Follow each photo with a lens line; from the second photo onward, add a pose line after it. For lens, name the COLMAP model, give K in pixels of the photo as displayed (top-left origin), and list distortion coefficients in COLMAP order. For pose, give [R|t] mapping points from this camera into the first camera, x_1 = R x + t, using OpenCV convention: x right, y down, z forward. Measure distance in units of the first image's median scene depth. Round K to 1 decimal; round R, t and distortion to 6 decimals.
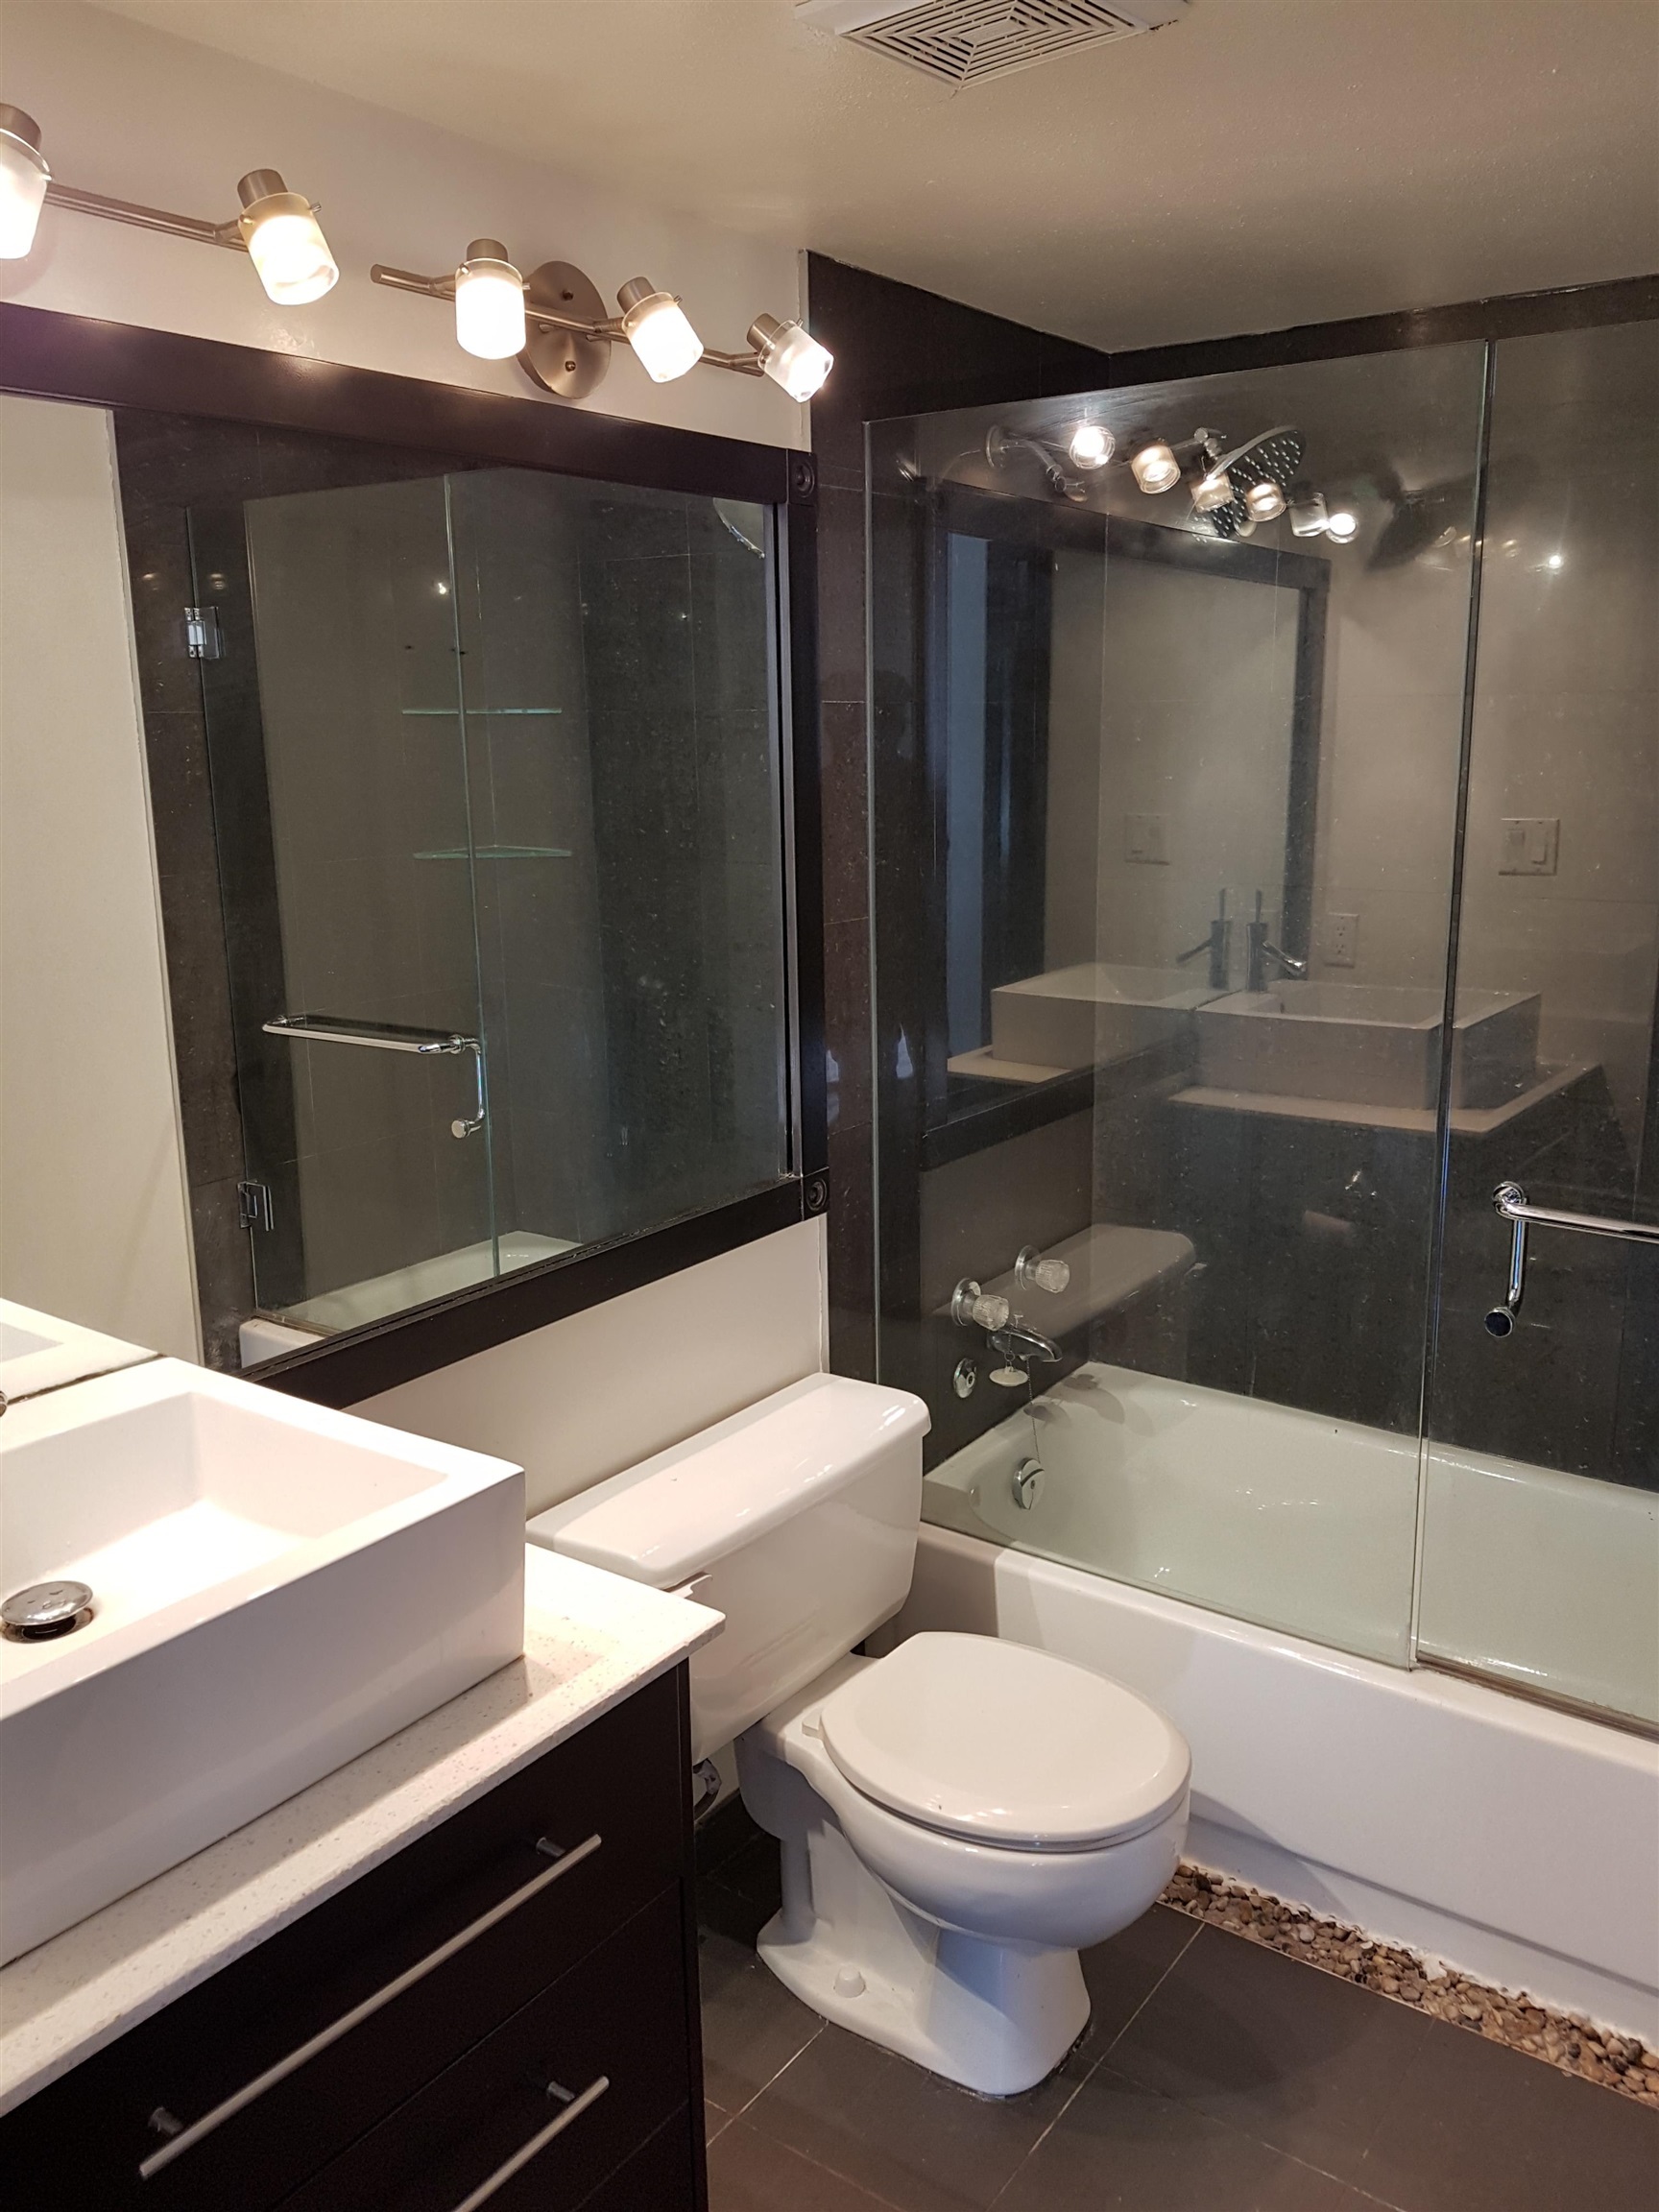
lens RADIAL K [[1719.9, 0, 829.5], [0, 1719.9, 1106.0], [0, 0, 1]] dist [0.083167, -0.121094]
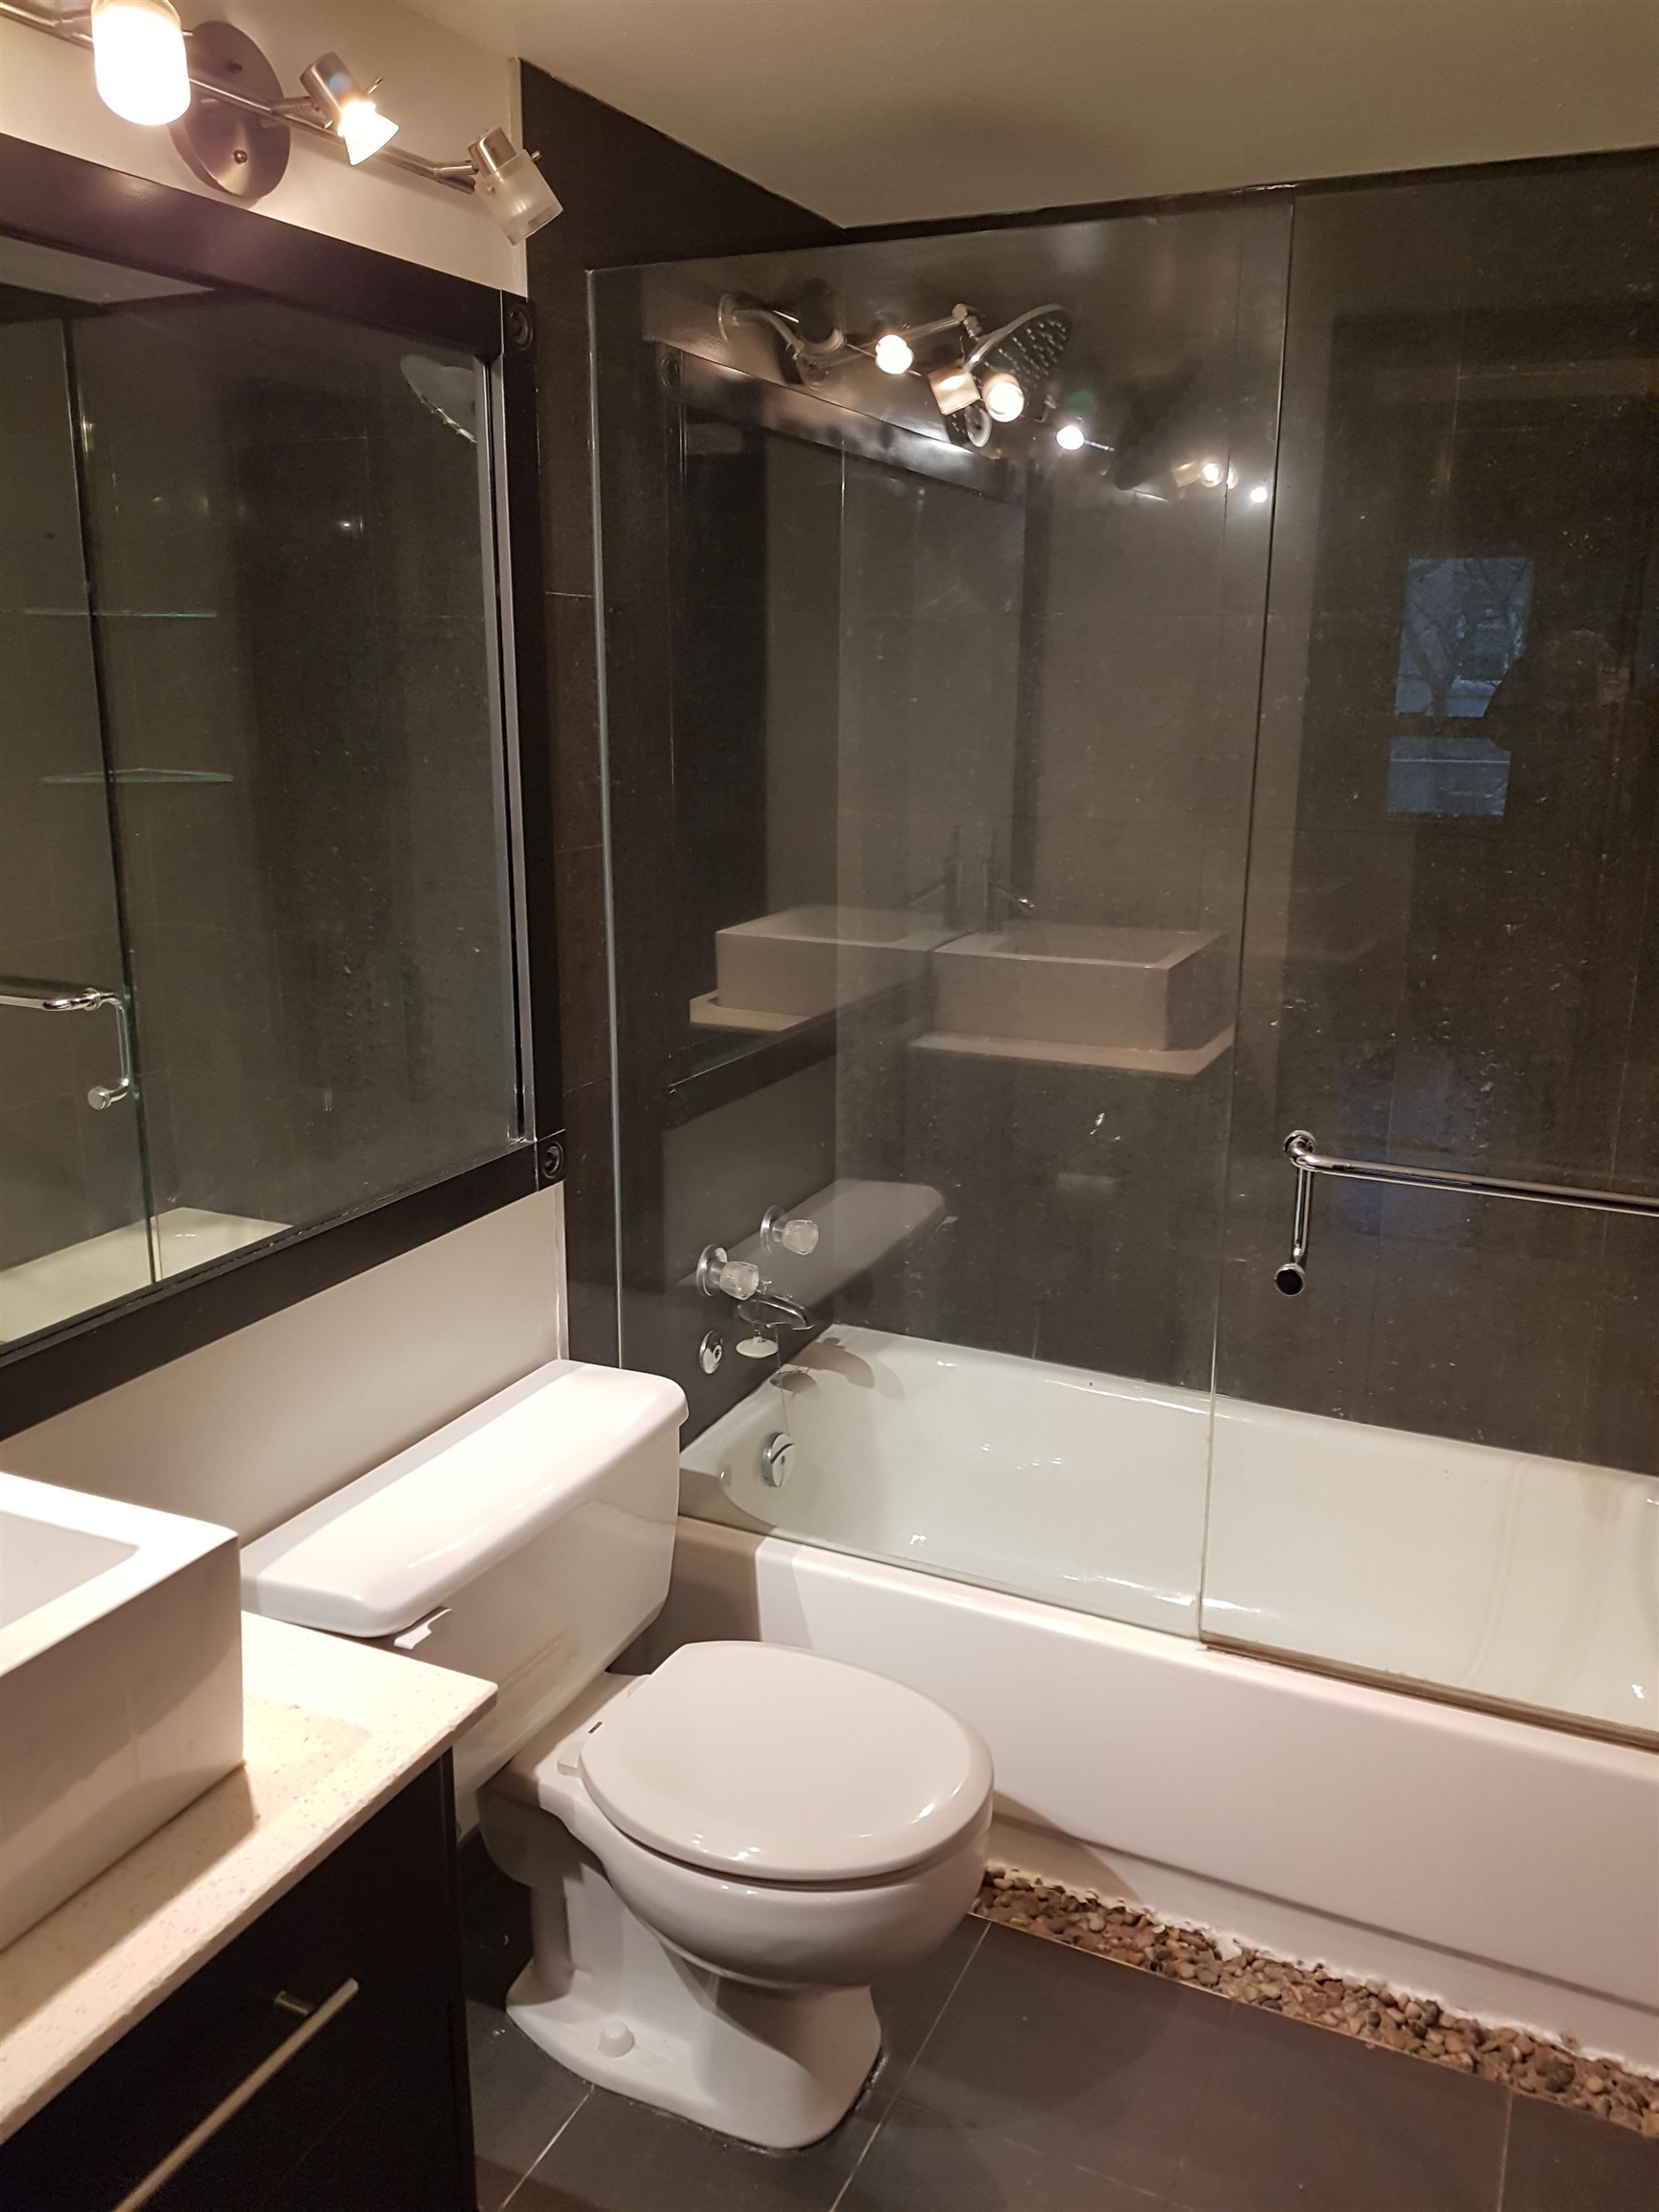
lens RADIAL K [[1719.9, 0, 829.5], [0, 1719.9, 1106.0], [0, 0, 1]] dist [0.083167, -0.121094]
pose [[0.982255, -0.026288, 0.185701, -0.032613], [0.020637, 0.999265, 0.032297, -0.002460], [-0.186414, -0.027892, 0.982075, 0.107742]]
